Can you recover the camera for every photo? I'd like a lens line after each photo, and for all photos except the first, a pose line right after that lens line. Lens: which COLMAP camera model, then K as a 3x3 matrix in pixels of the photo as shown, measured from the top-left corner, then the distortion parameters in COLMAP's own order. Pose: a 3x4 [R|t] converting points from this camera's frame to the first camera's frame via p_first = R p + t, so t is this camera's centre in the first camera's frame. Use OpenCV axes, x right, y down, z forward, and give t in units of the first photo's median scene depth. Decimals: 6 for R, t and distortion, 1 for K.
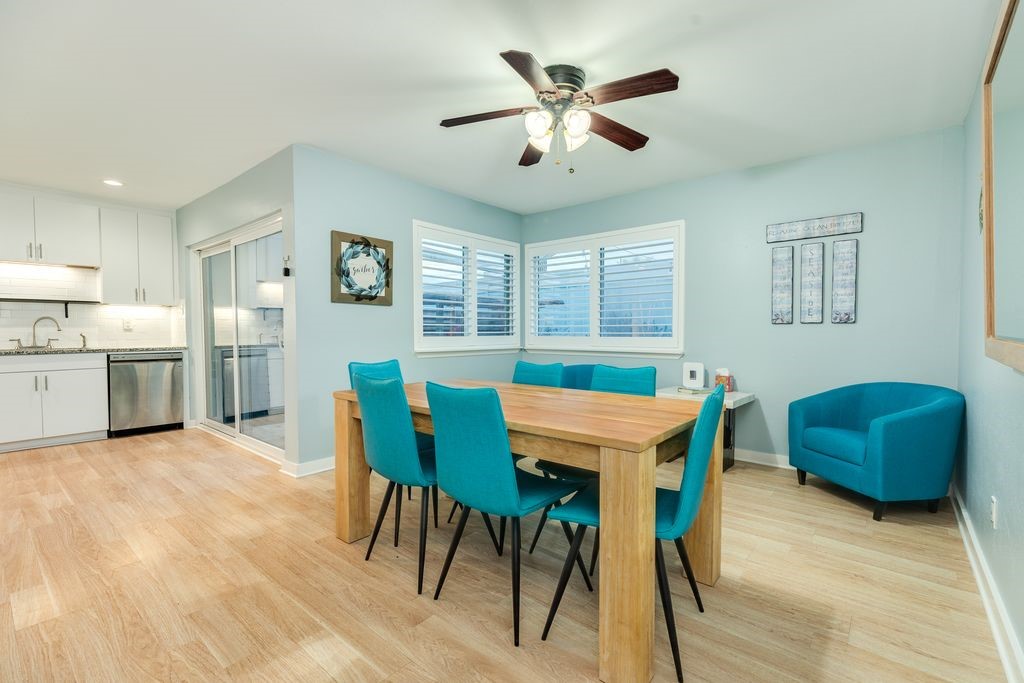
lens RADIAL K [[464.1, 0, 513.6], [0, 464.1, 337.7], [0, 0, 1]] dist [0.005907, -0.000060]
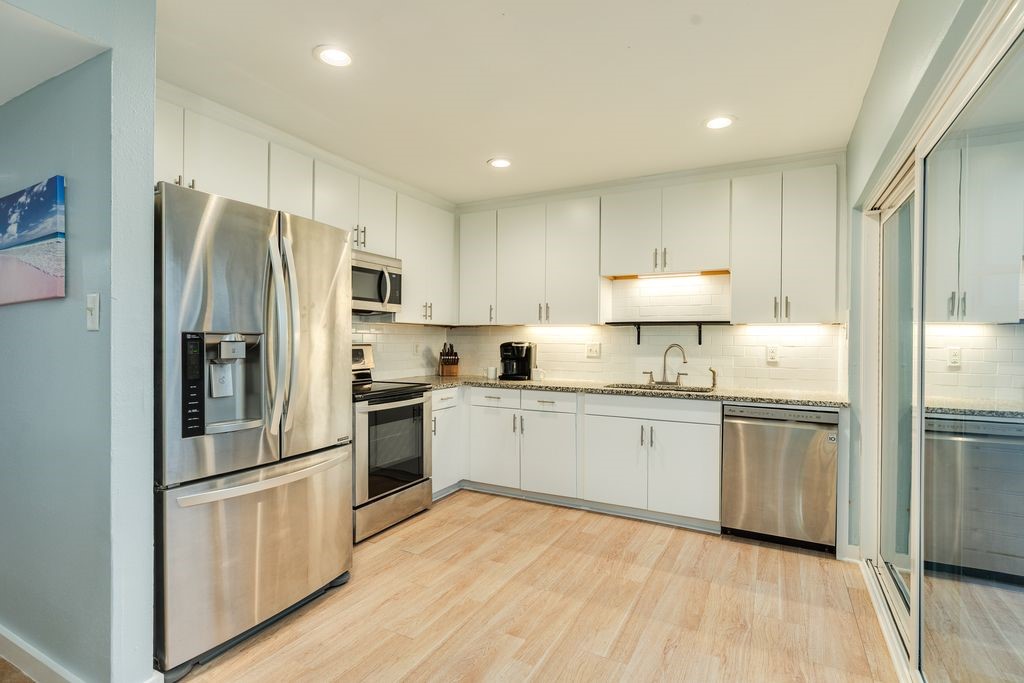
lens RADIAL K [[503.5, 0, 513.5], [0, 503.5, 346.0], [0, 0, 1]] dist [-0.001883, -0.000056]
pose [[0.212557, 0.014502, -0.977041, -0.252687], [-0.031457, 0.999473, 0.007992, -0.038040], [0.976642, 0.029036, 0.212901, 0.552232]]
